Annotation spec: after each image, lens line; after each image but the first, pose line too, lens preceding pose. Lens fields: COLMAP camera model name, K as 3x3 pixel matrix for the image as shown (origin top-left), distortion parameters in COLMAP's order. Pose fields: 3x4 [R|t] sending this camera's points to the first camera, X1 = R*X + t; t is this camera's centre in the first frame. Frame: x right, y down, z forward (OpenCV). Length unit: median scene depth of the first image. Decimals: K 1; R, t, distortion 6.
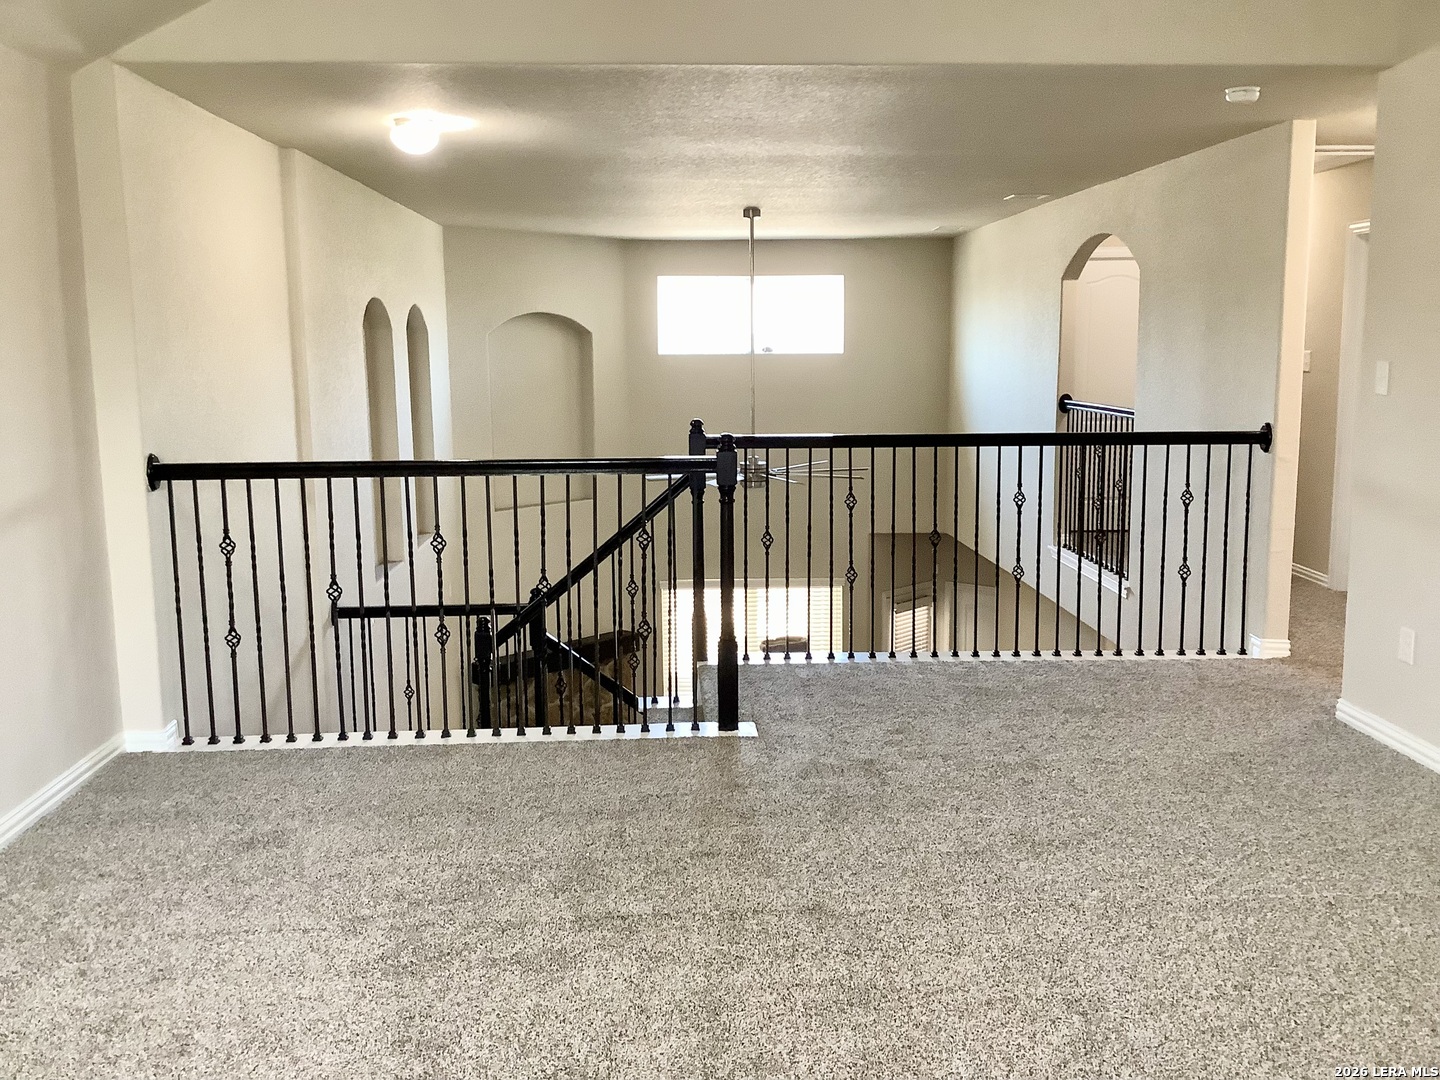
lens RADIAL K [[1301.8, 0, 720.0], [0, 1301.8, 540.0], [0, 0, 1]] dist [0.104814, -0.232901]
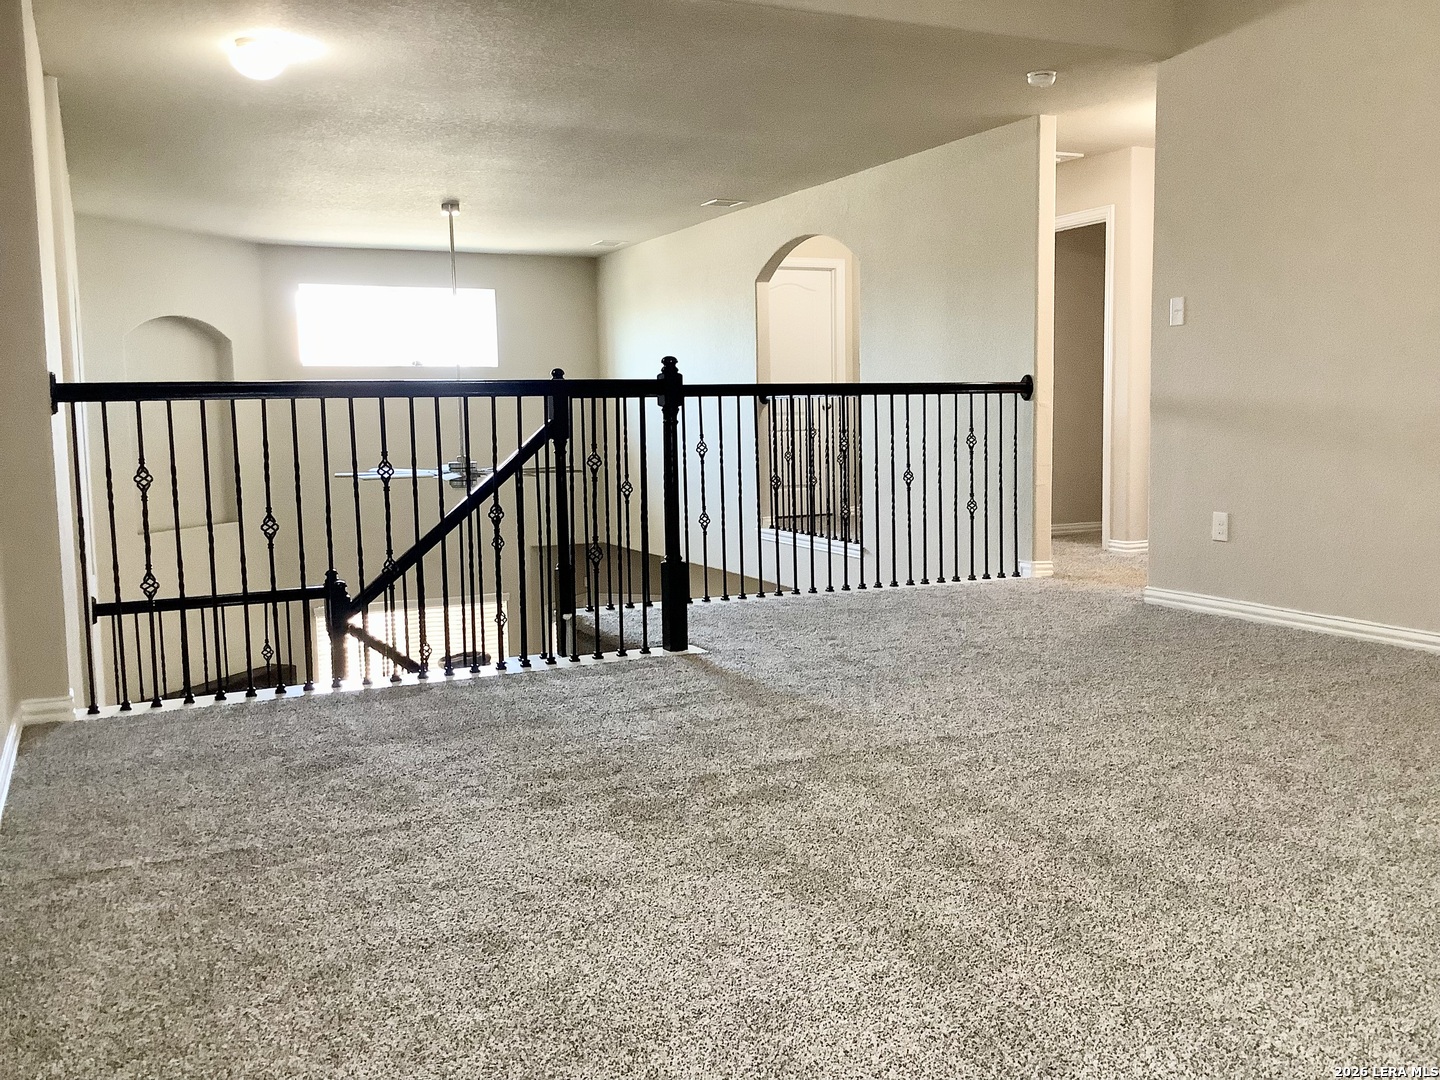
lens RADIAL K [[1295.6, 0, 720.0], [0, 1295.6, 540.0], [0, 0, 1]] dist [0.099007, 0.003836]
pose [[0.925599, -0.048350, 0.375405, -0.272251], [0.067129, 0.997054, -0.037098, 0.079751], [-0.372505, 0.059539, 0.926118, 0.035456]]
